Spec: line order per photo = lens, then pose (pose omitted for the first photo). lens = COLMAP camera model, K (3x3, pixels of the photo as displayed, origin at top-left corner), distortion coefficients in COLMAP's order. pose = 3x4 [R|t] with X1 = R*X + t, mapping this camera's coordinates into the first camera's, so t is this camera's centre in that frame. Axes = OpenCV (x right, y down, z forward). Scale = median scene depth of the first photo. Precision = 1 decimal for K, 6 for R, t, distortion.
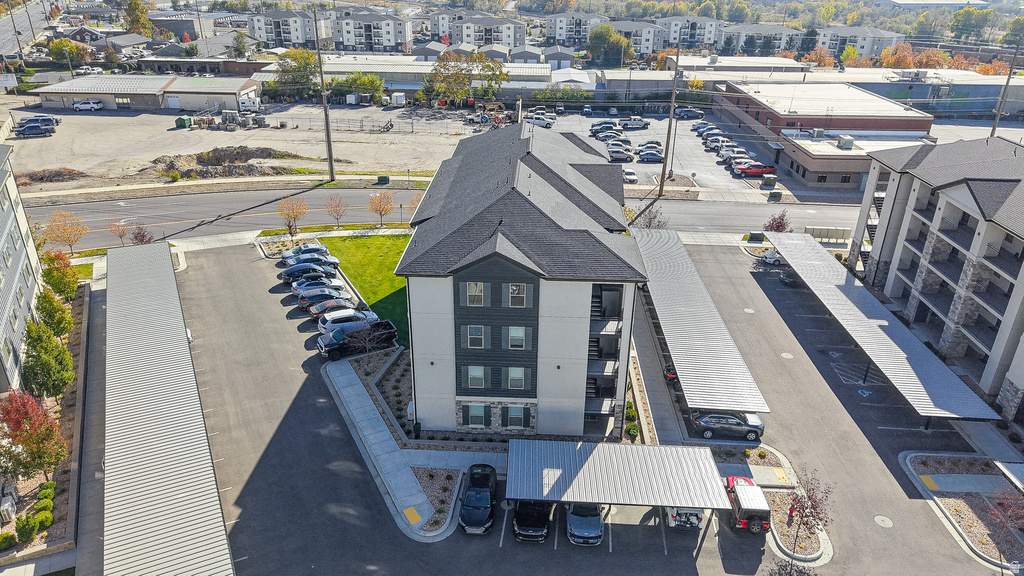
lens RADIAL K [[678.1, 0, 505.8], [0, 678.1, 293.1], [0, 0, 1]] dist [0.044646, -0.052191]
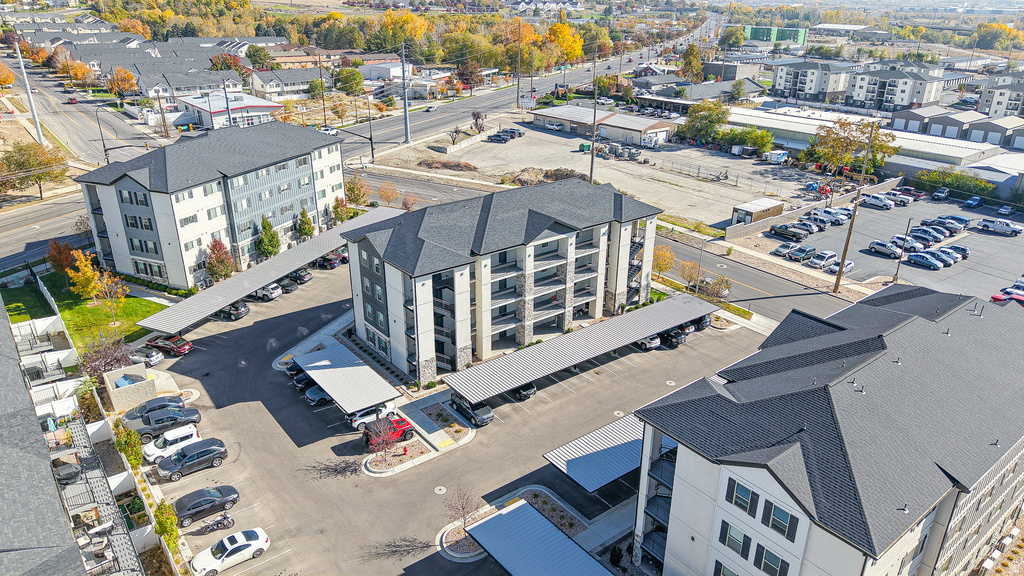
lens RADIAL K [[686.7, 0, 507.2], [0, 686.7, 287.7], [0, 0, 1]] dist [-0.000819, -0.000589]
pose [[0.649429, 0.288592, -0.703532, 0.433154], [-0.327202, 0.941209, 0.084049, -0.058582], [0.686426, 0.175613, 0.705676, 0.017380]]
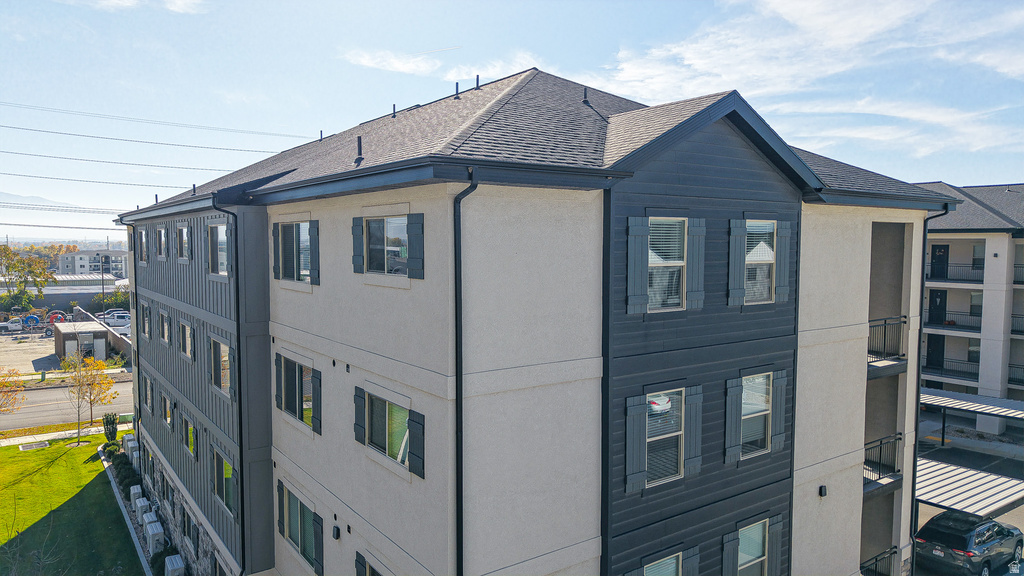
lens RADIAL K [[678.1, 0, 505.8], [0, 678.1, 293.1], [0, 0, 1]] dist [0.044646, -0.052191]
pose [[0.788776, -0.054348, 0.612273, -0.082750], [0.265207, 0.928692, -0.259224, 0.020690], [-0.554525, 0.366849, 0.746943, 0.256692]]
